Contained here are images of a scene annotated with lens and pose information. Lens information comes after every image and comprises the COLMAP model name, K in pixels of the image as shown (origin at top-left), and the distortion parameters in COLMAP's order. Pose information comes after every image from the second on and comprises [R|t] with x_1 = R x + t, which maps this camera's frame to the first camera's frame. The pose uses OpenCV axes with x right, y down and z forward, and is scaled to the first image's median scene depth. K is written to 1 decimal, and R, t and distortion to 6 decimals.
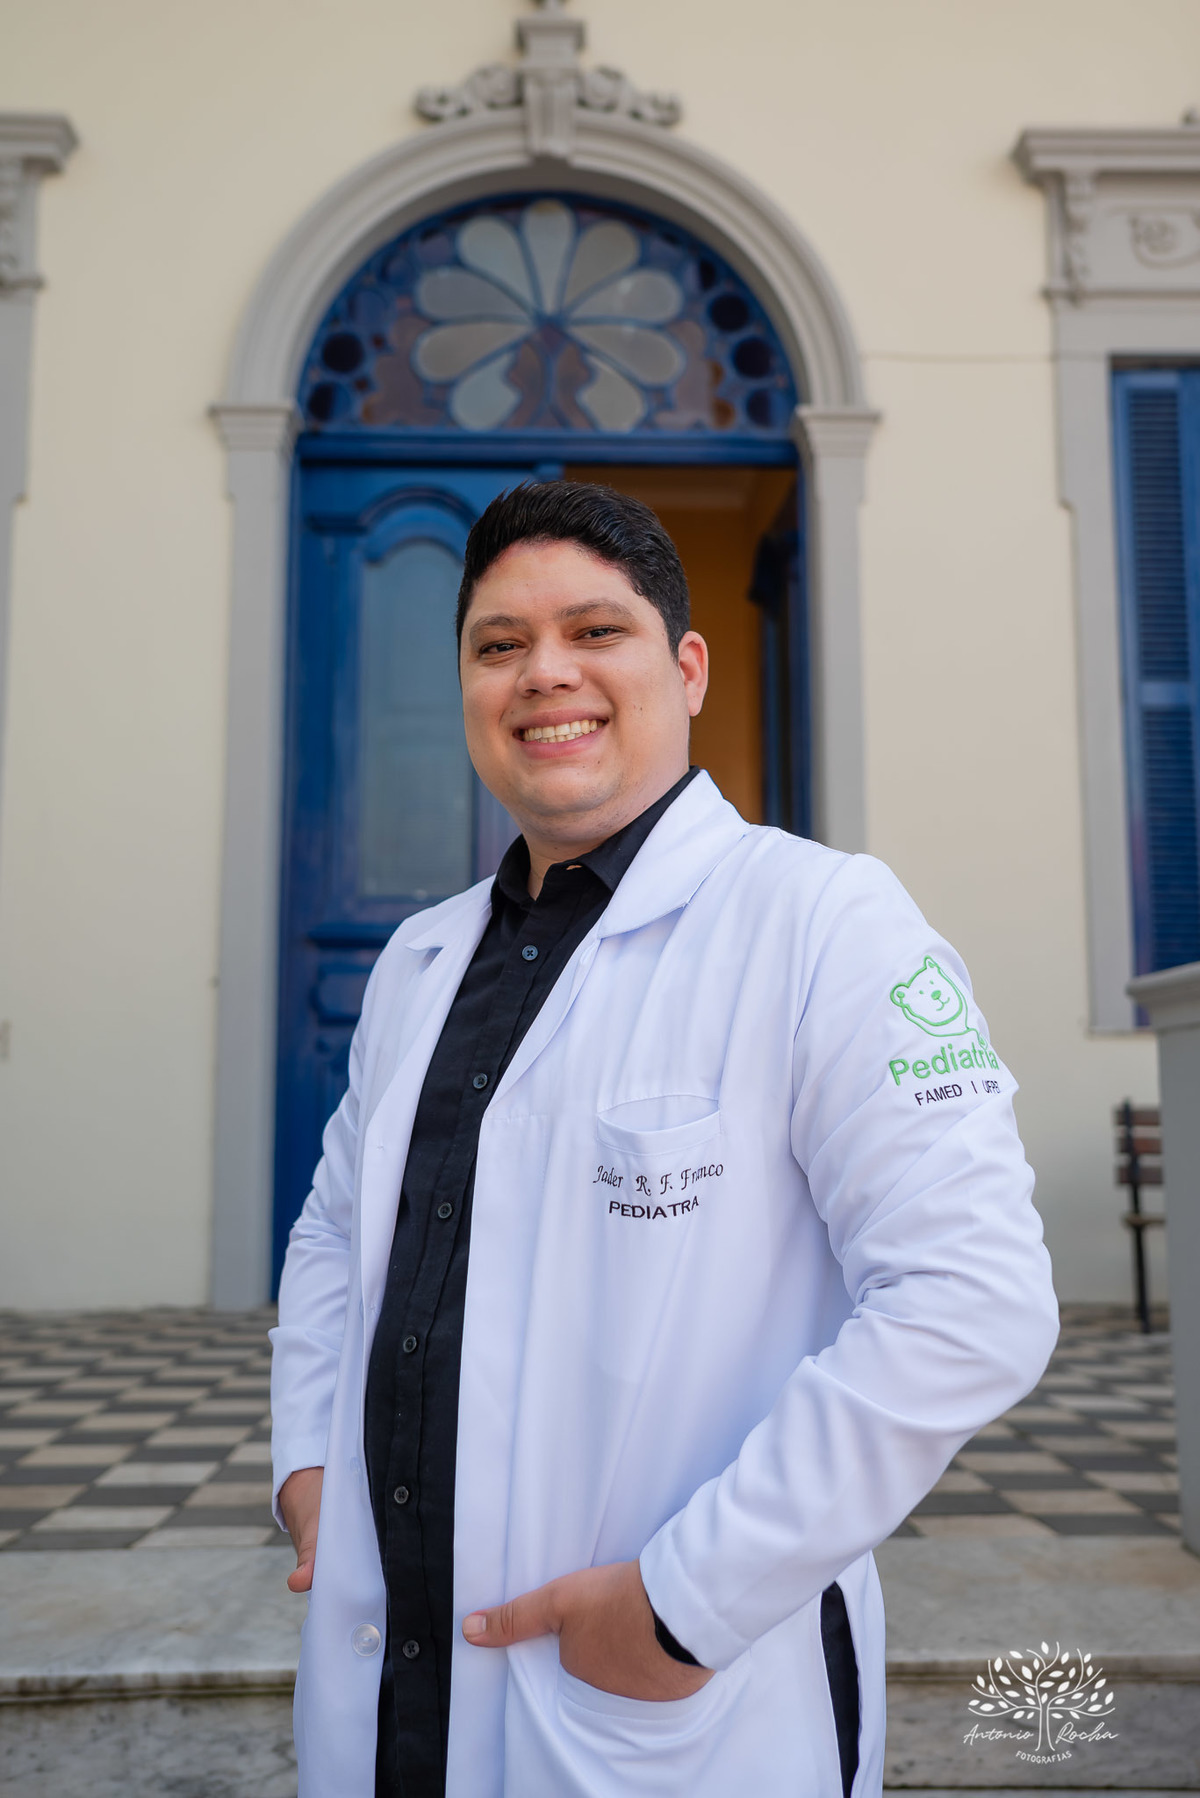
lens RADIAL K [[1893.0, 0, 594.0], [0, 1893.0, 873.8], [0, 0, 1]] dist [-0.027221, 0.237551]
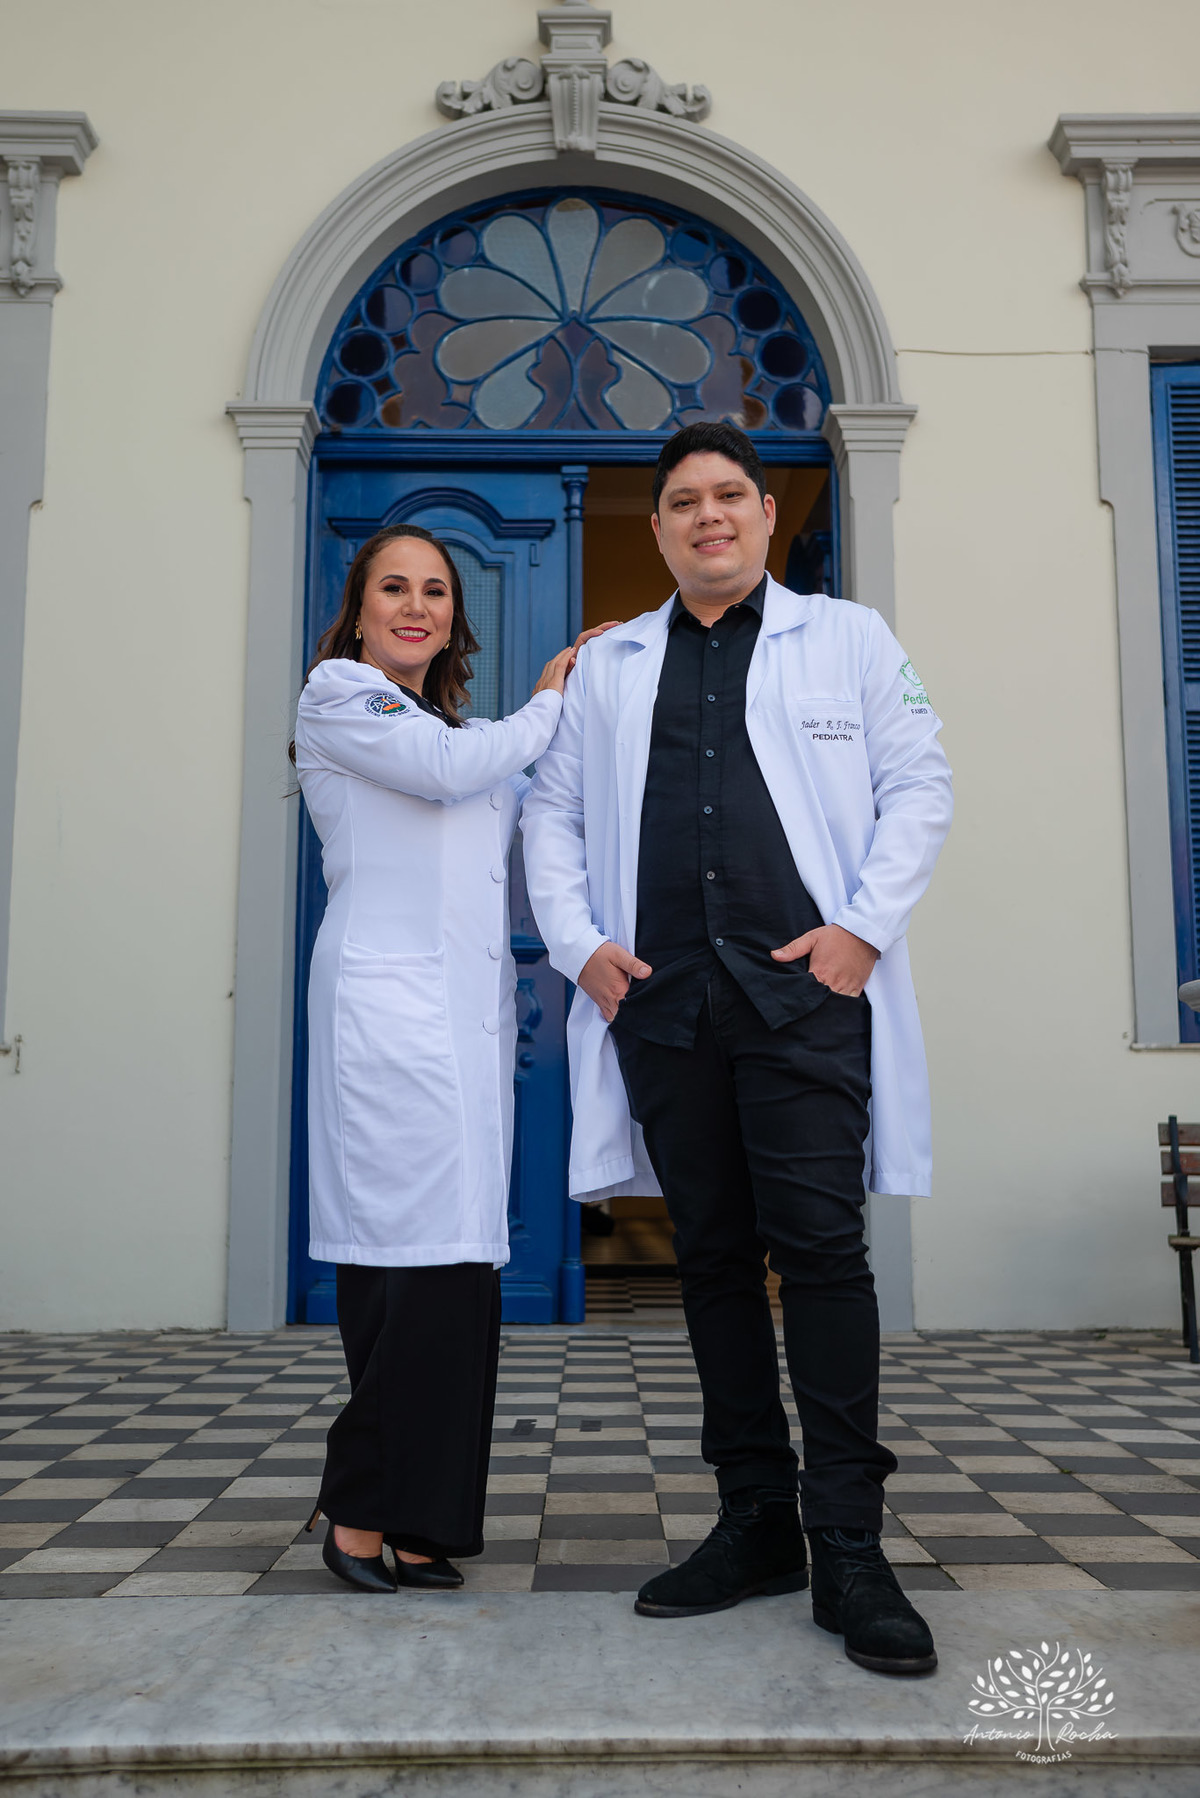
lens RADIAL K [[1884.3, 0, 592.6], [0, 1884.3, 876.2], [0, 0, 1]] dist [-0.053833, 0.257180]
pose [[0.999779, -0.001377, -0.020989, 0.007016], [0.001180, 0.999955, -0.009425, 0.005951], [0.021001, 0.009398, 0.999735, 0.037745]]
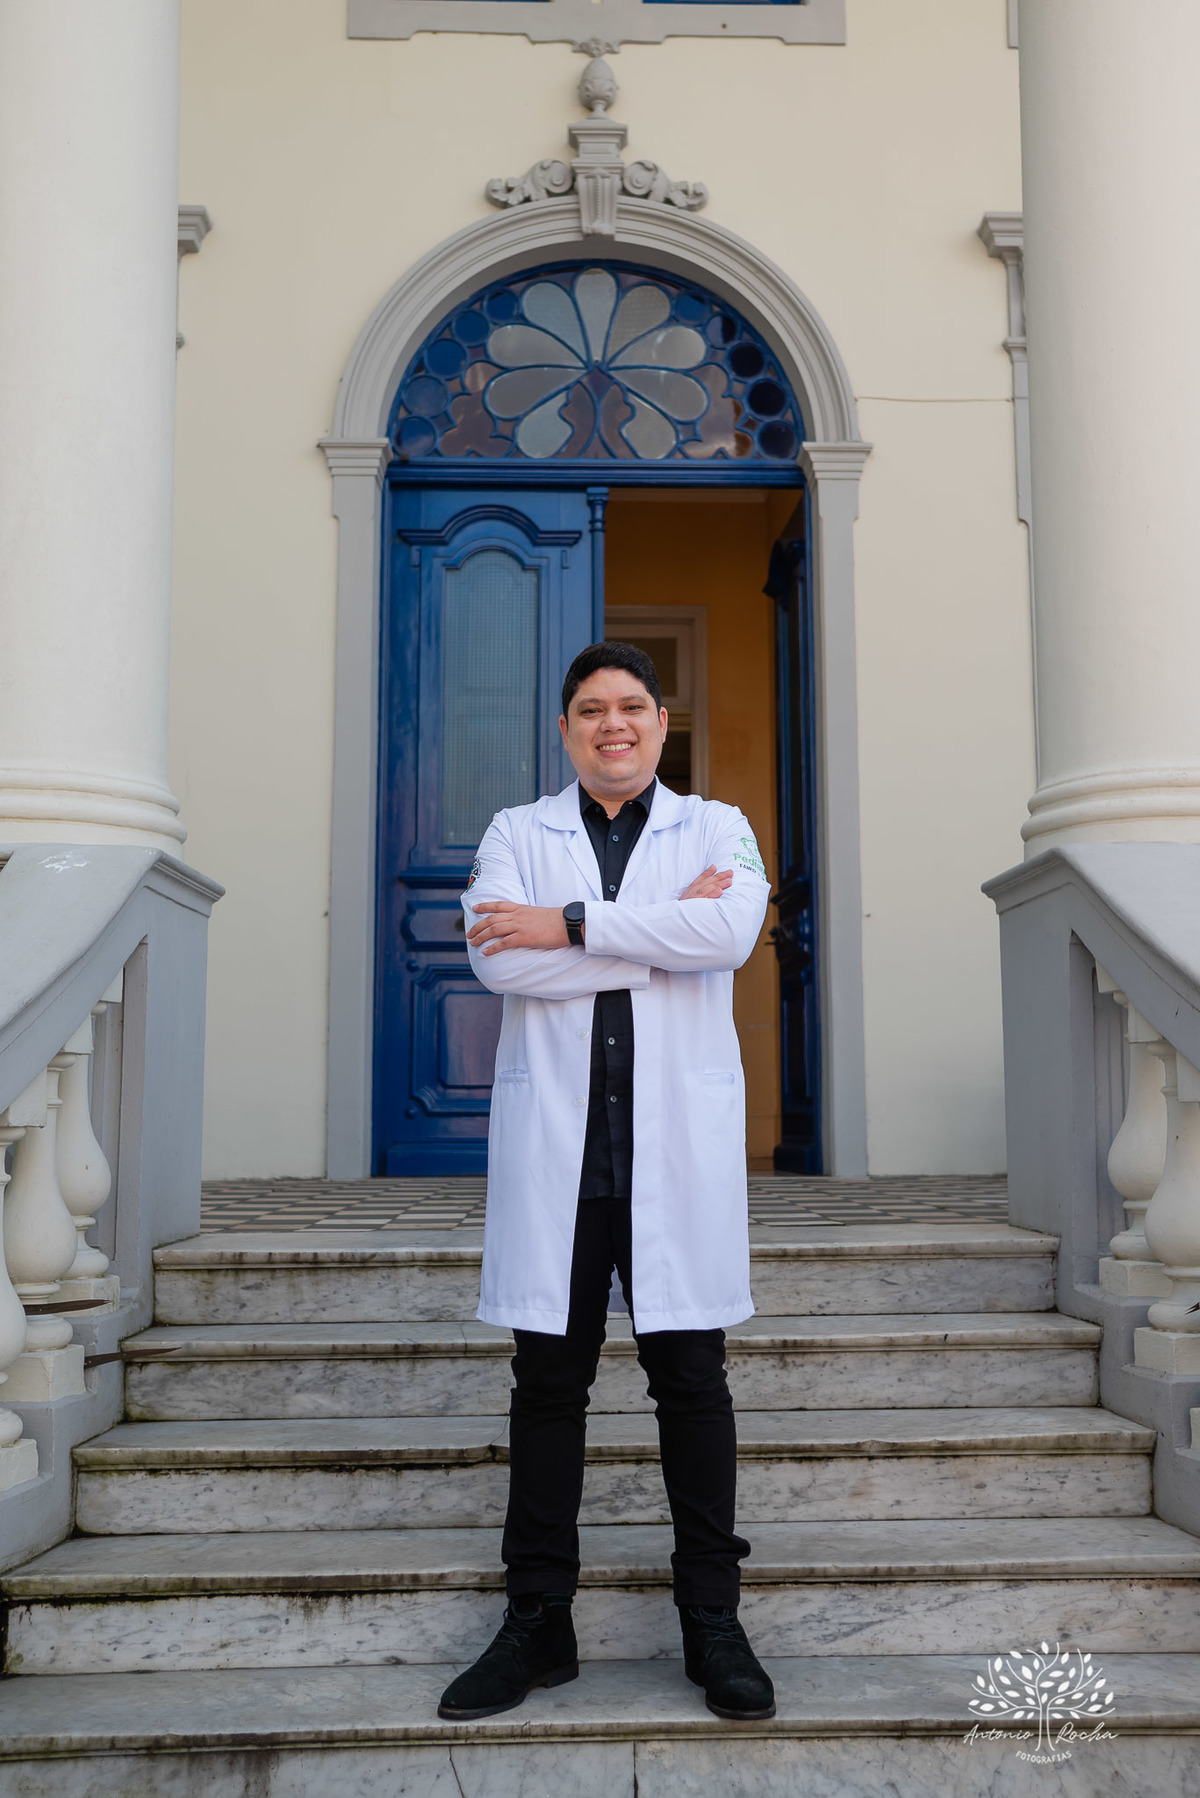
lens RADIAL K [[2008.0, 0, 630.2], [0, 2008.0, 835.2], [0, 0, 1]] dist [-0.035302, 0.211001]
pose [[0.999986, -0.002489, 0.004643, -0.010792], [0.002493, 0.999997, -0.000757, 0.008145], [-0.004641, 0.000768, 0.999989, -0.329346]]
